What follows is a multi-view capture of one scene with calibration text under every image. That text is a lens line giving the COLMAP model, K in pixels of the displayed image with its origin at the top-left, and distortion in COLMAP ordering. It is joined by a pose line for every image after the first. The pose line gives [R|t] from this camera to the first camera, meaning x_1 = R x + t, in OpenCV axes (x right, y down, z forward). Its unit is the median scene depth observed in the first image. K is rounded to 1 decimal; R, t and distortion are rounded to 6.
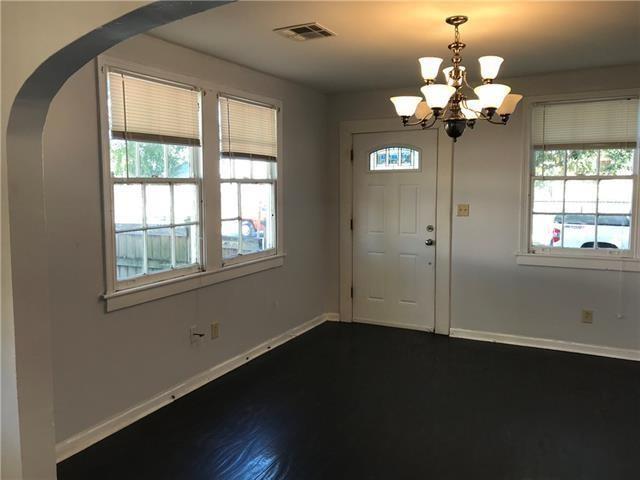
lens RADIAL K [[513.0, 0, 314.8], [0, 513.0, 234.1], [0, 0, 1]] dist [-0.003732, -0.015690]
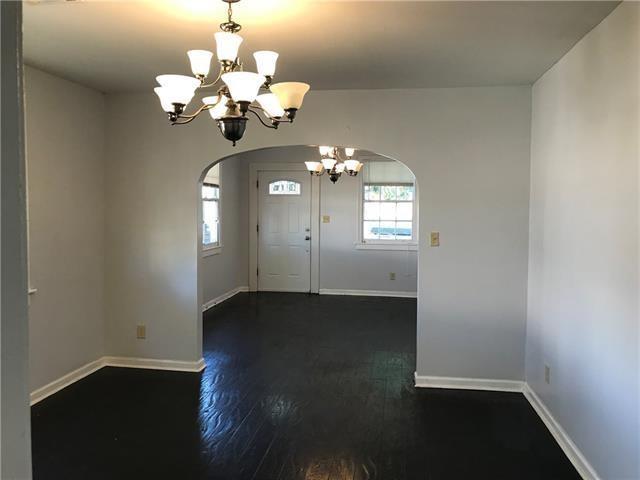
lens RADIAL K [[513.0, 0, 321.3], [0, 513.0, 241.0], [0, 0, 1]] dist [-0.003732, -0.015690]
pose [[0.939684, -0.008631, 0.341935, -0.310257], [0.016741, 0.999644, -0.020774, 0.062024], [-0.341634, 0.025246, 0.939494, -0.597097]]
